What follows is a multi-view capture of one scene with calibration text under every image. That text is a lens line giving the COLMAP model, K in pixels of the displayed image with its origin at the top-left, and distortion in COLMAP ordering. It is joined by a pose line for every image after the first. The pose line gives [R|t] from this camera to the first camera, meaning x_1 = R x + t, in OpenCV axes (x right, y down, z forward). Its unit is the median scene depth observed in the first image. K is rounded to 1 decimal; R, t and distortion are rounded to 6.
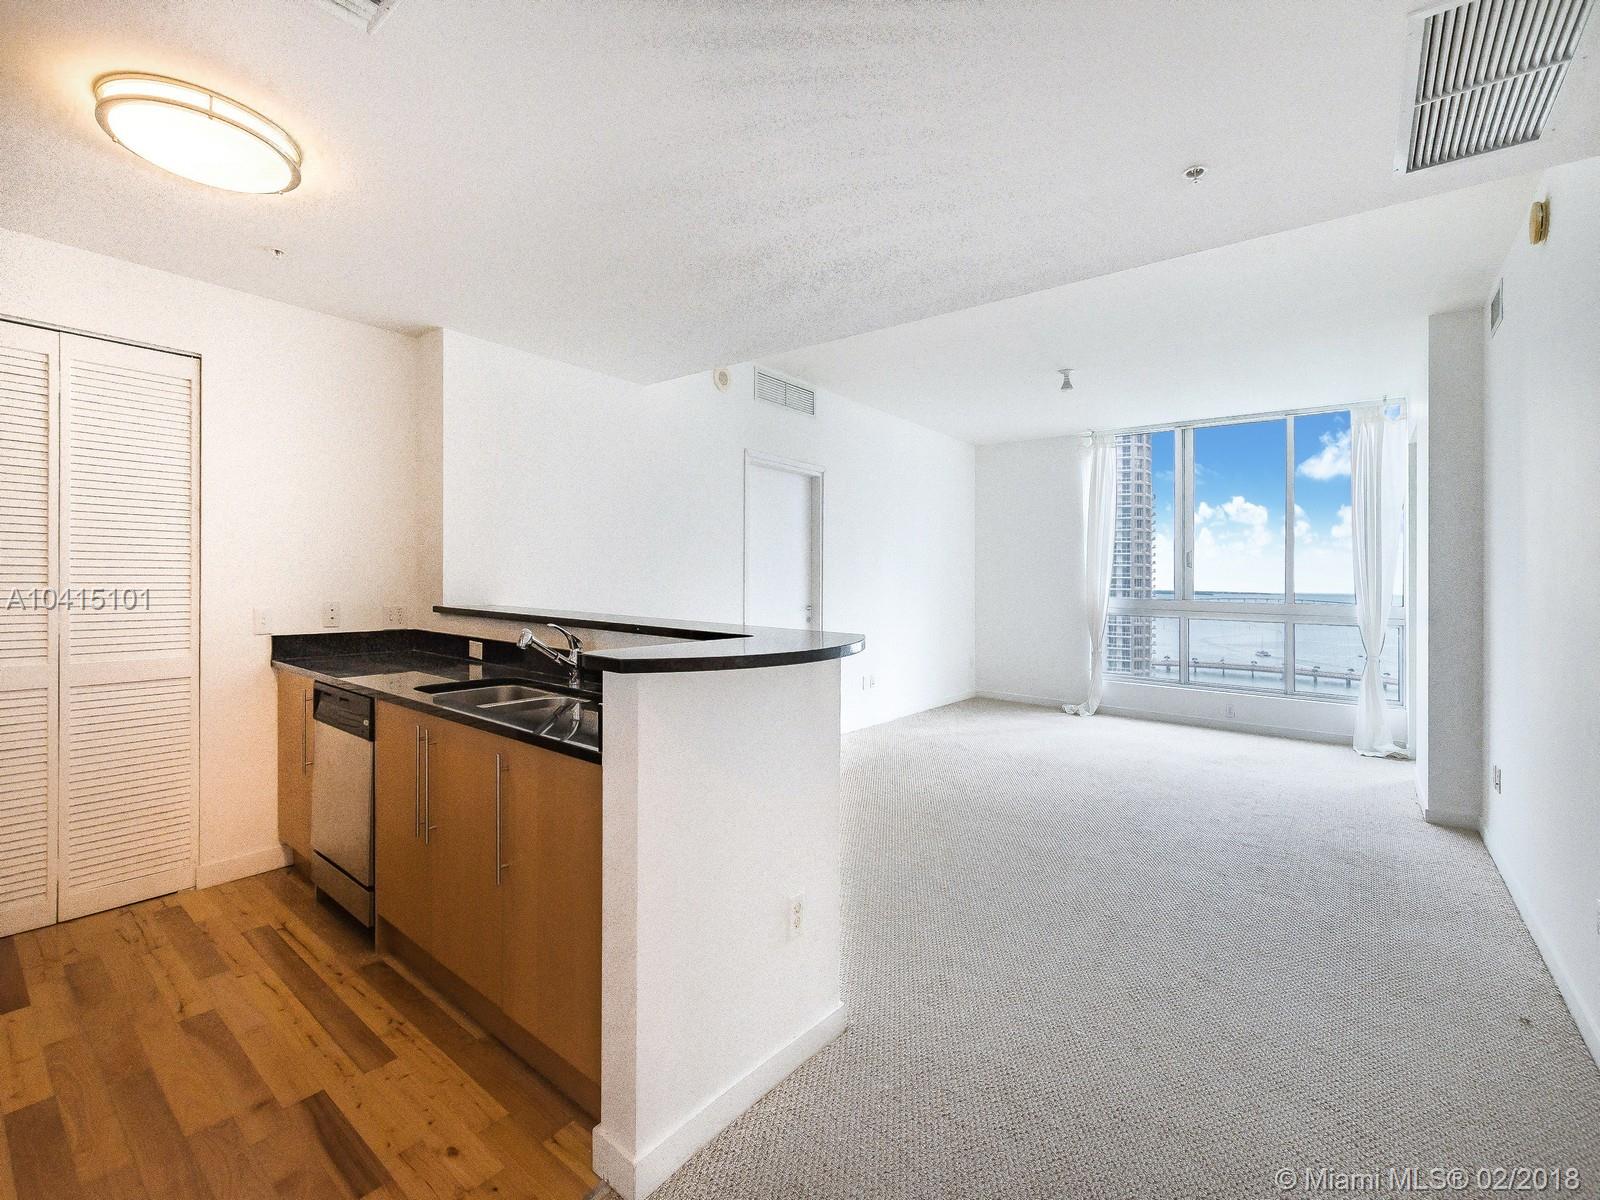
lens RADIAL K [[703.5, 0, 797.6], [0, 703.5, 582.6], [0, 0, 1]] dist [0.016339, -0.000298]
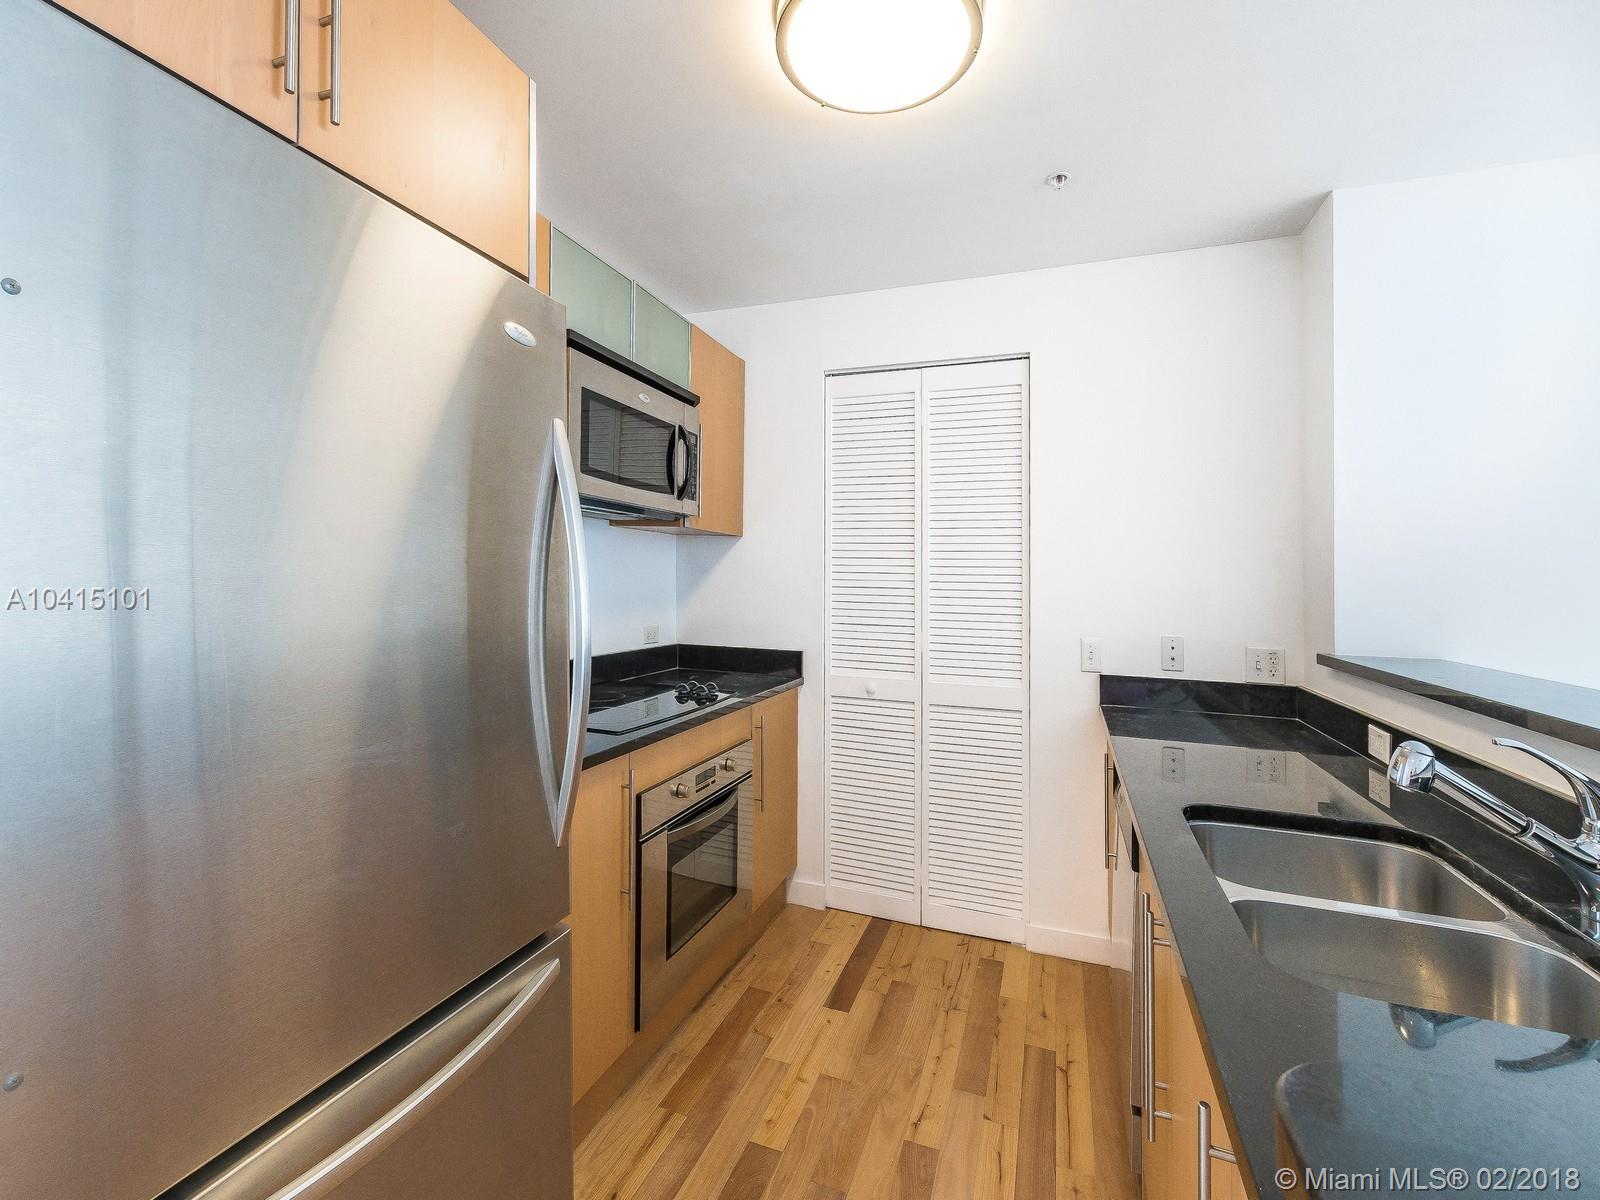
lens RADIAL K [[703.5, 0, 797.6], [0, 703.5, 582.6], [0, 0, 1]] dist [0.016339, -0.000298]
pose [[0.314339, -0.008846, -0.949269, -0.094762], [-0.023739, 0.999571, -0.017175, -0.009748], [0.949014, 0.027933, 0.313994, 0.483098]]
